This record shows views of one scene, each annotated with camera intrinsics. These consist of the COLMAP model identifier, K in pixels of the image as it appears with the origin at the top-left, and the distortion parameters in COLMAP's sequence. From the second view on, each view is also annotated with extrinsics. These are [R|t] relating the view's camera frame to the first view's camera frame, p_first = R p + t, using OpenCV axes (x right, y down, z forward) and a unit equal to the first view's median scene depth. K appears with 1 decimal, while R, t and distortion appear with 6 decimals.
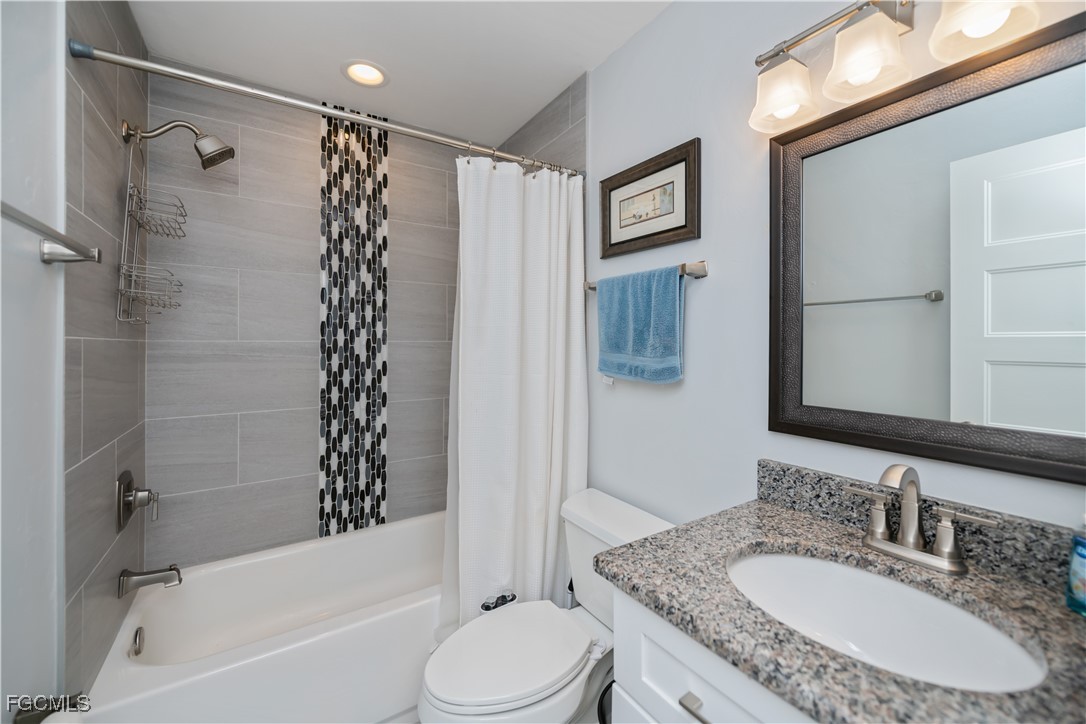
lens RADIAL K [[441.6, 0, 540.8], [0, 441.6, 333.8], [0, 0, 1]] dist [-0.002323, -0.000568]
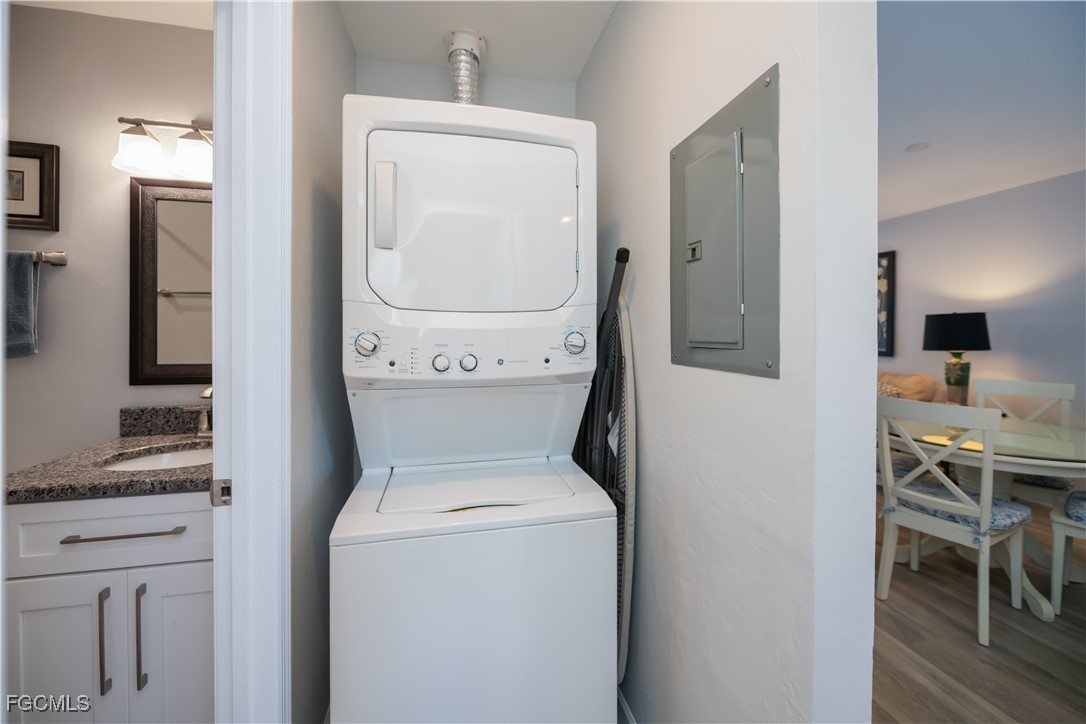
lens RADIAL K [[441.6, 0, 540.8], [0, 441.6, 333.8], [0, 0, 1]] dist [-0.002323, -0.000568]
pose [[0.345989, -0.010067, 0.938185, -0.341604], [-0.015580, 0.999743, 0.016473, 0.013154], [-0.938109, -0.020317, 0.345743, -0.702652]]
